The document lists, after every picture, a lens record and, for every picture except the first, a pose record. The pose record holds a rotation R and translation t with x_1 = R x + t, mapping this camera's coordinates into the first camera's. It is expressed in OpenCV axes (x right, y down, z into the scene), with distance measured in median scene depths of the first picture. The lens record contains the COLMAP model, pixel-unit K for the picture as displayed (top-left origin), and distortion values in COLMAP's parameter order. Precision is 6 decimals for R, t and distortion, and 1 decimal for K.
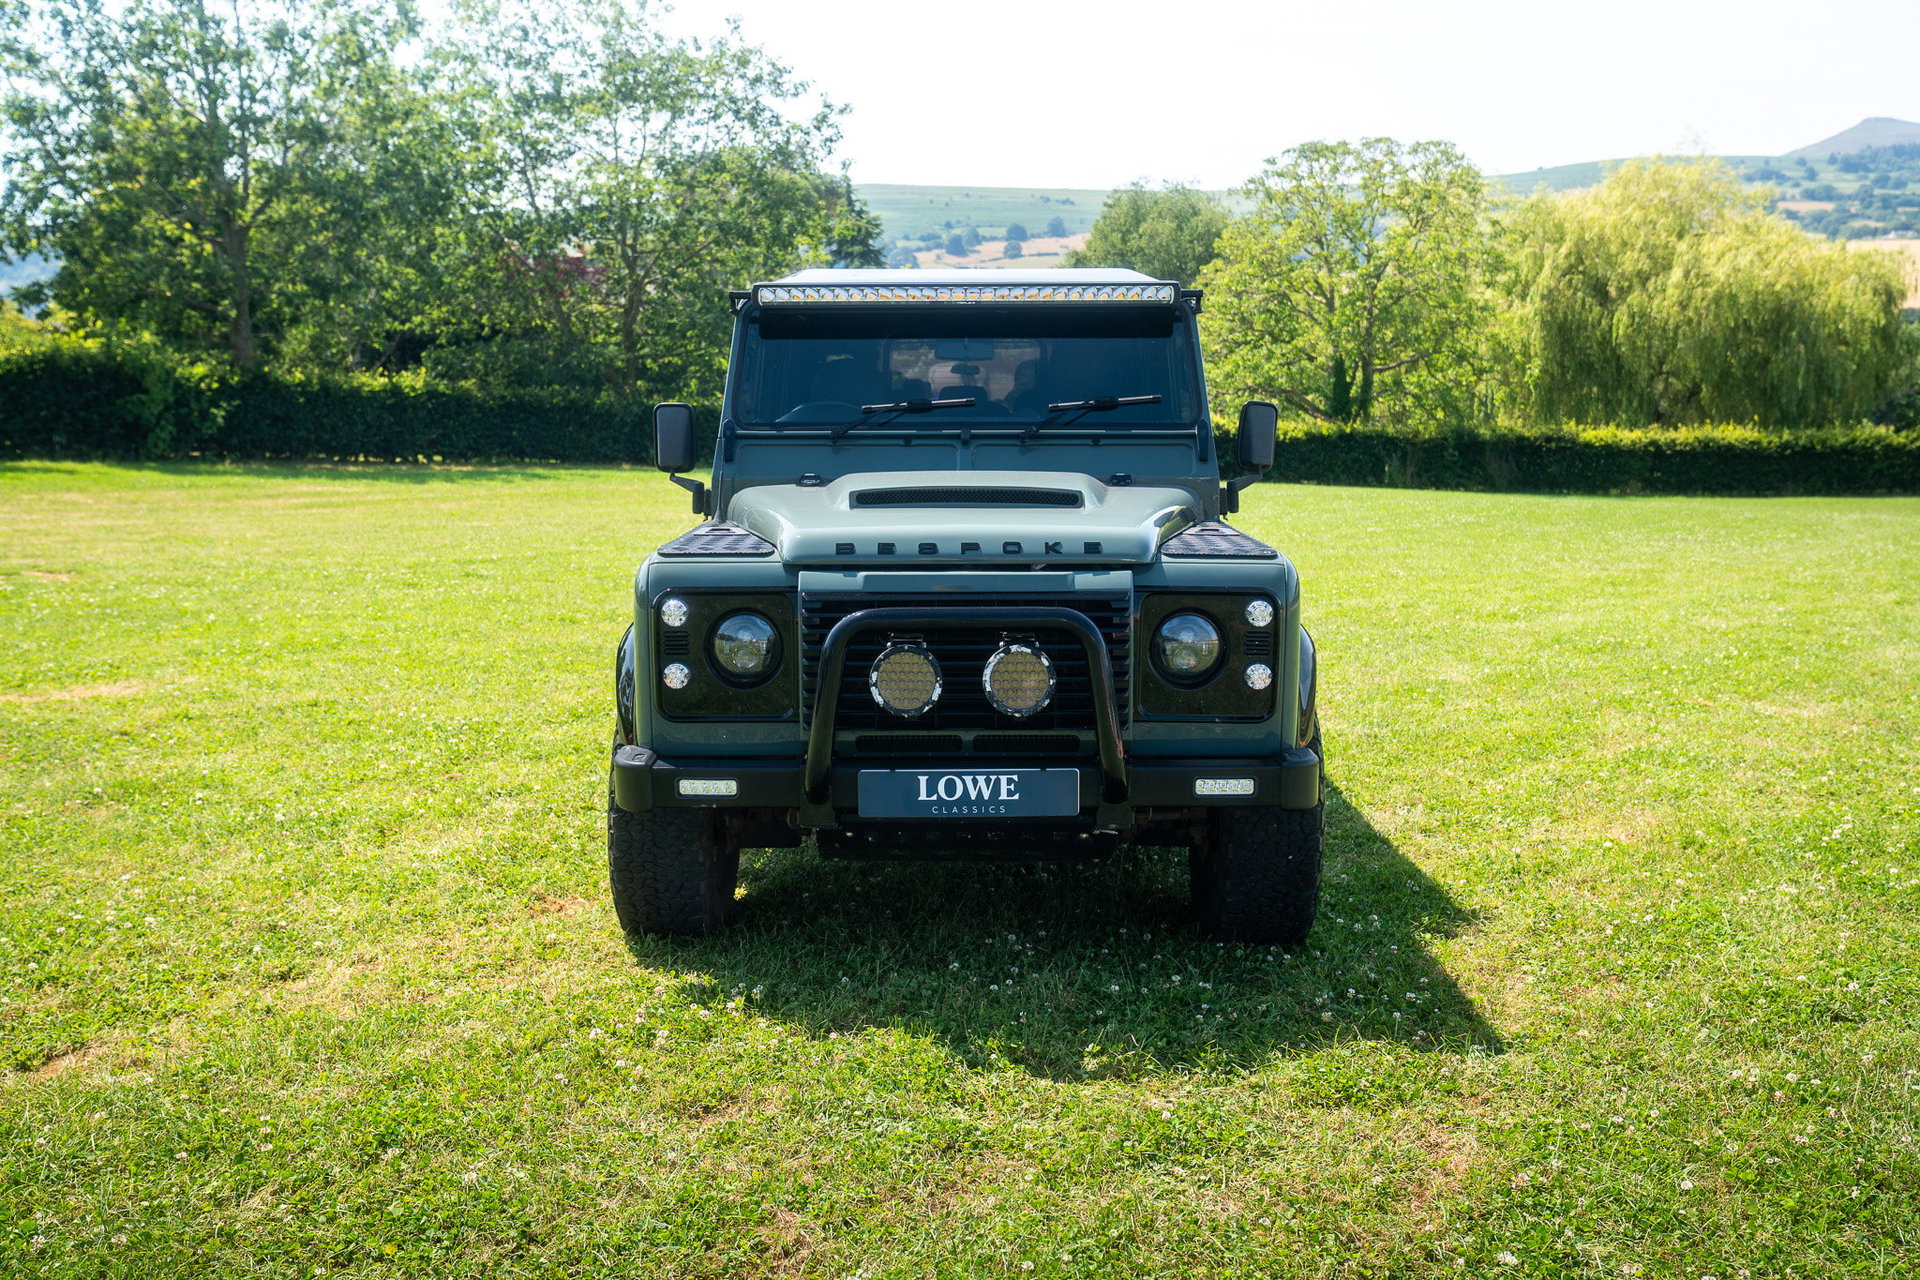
lens RADIAL K [[1836.8, 0, 909.9], [0, 1836.8, 642.8], [0, 0, 1]] dist [-0.010946, 0.119187]
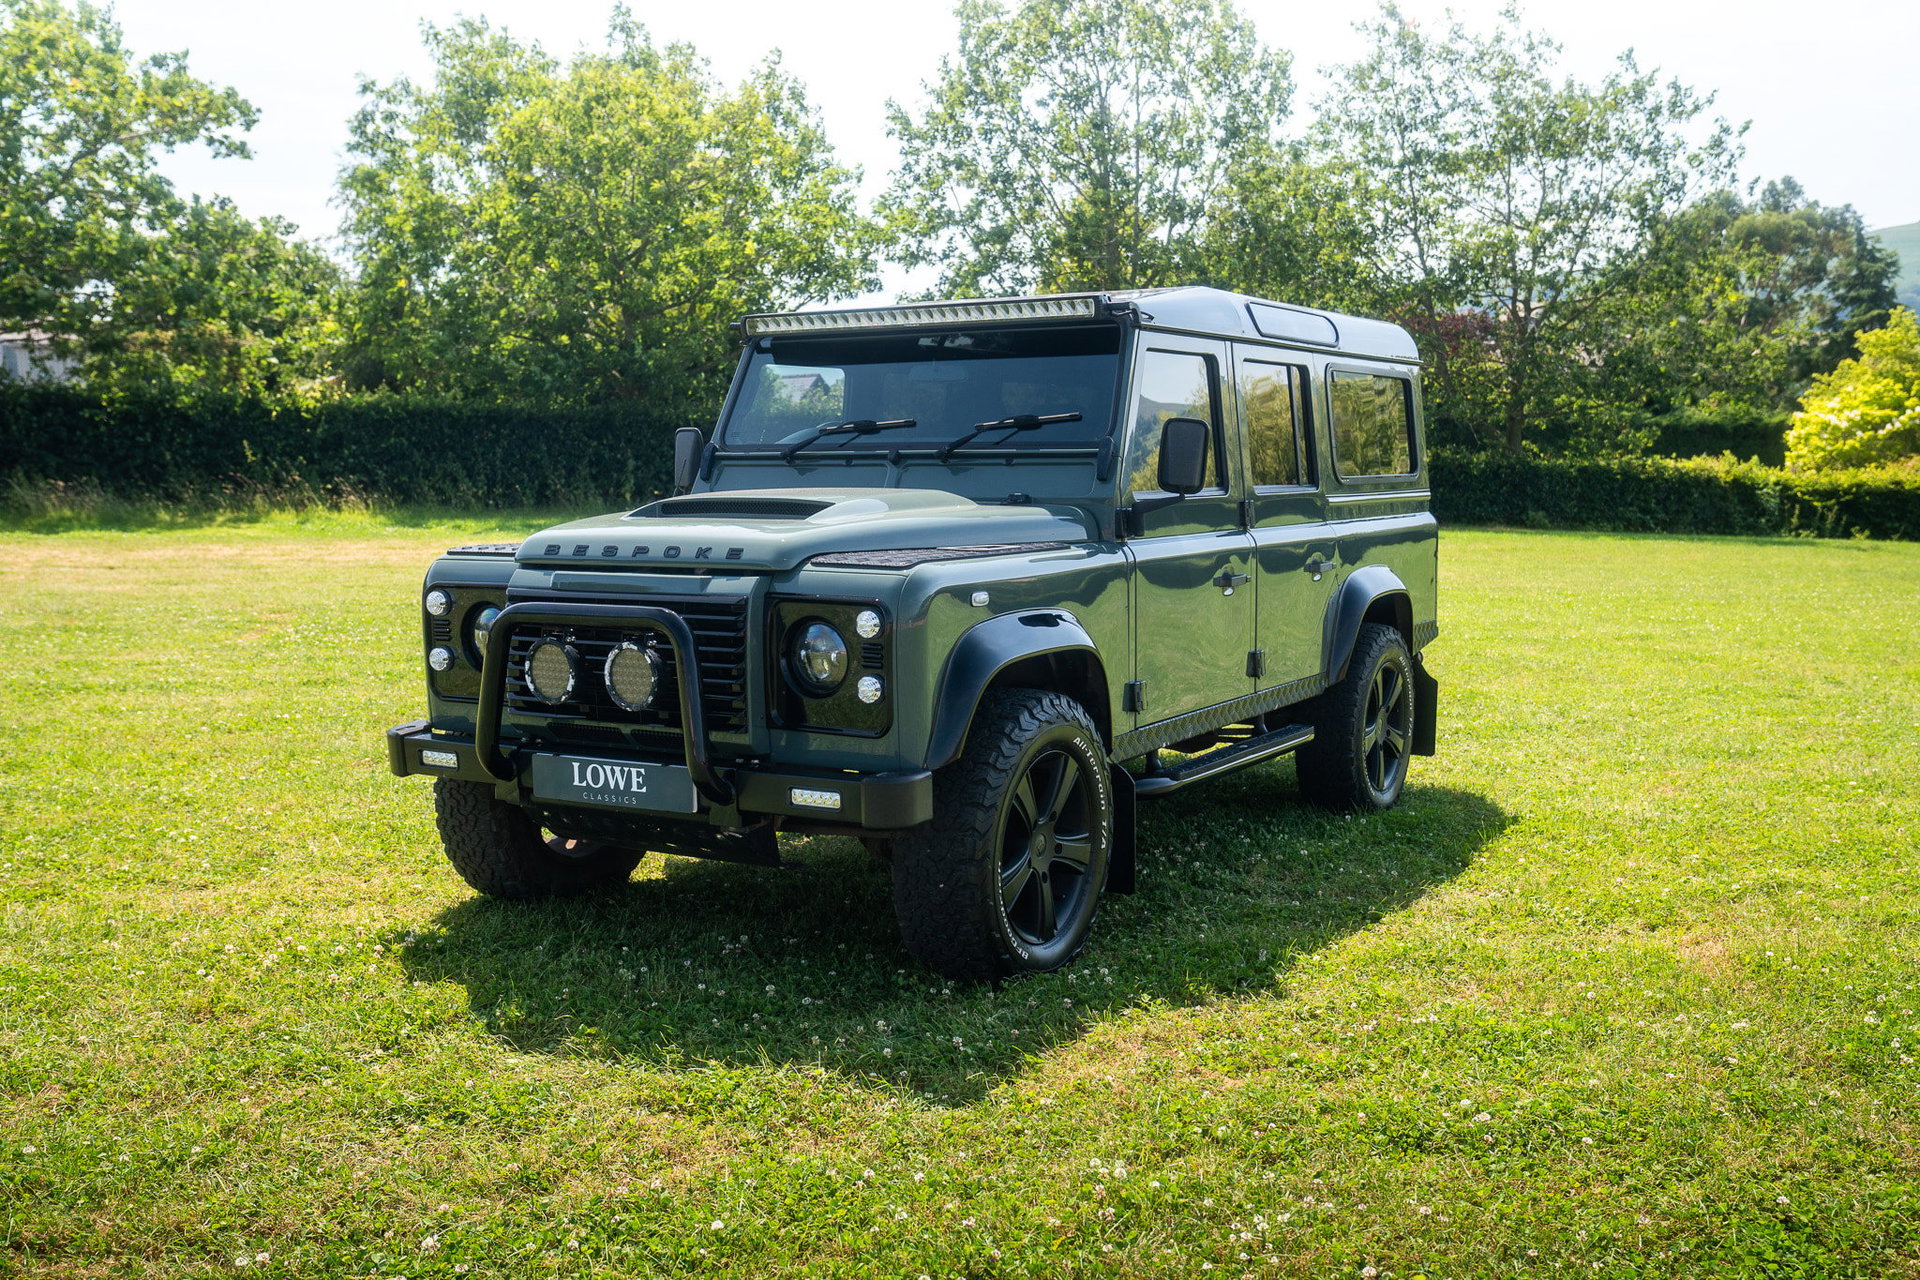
lens RADIAL K [[1836.8, 0, 909.9], [0, 1836.8, 642.8], [0, 0, 1]] dist [-0.010946, 0.119187]
pose [[0.844892, 0.042593, -0.533238, 0.731903], [-0.063975, 0.997716, -0.021671, 0.013643], [0.531097, 0.052423, 0.845688, 0.194974]]
